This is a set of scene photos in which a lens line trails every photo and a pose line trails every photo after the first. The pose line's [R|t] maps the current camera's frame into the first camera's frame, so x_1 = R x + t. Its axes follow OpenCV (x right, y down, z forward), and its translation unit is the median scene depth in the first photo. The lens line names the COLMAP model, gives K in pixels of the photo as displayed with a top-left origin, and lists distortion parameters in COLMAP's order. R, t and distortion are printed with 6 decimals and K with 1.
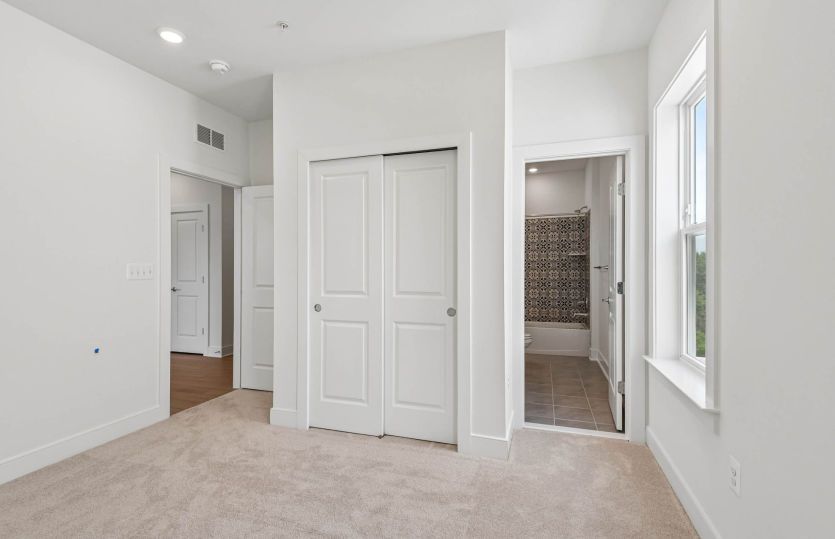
lens RADIAL K [[384.1, 0, 416.8], [0, 384.1, 267.8], [0, 0, 1]] dist [0.027888, -0.016341]
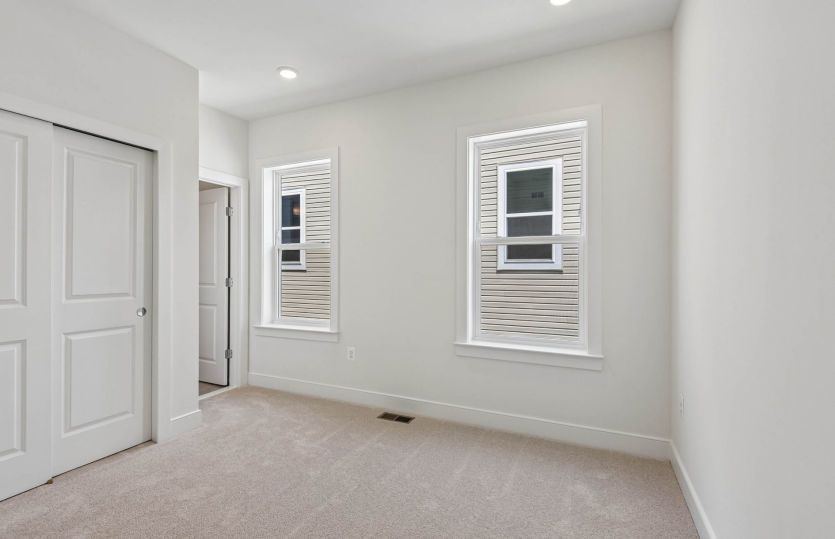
lens RADIAL K [[384.1, 0, 416.8], [0, 384.1, 267.8], [0, 0, 1]] dist [0.027888, -0.016341]
pose [[0.112588, 0.003399, 0.993636, -0.823304], [-0.006054, 0.999978, -0.002734, -0.000815], [-0.993623, -0.005707, 0.112606, 0.176160]]
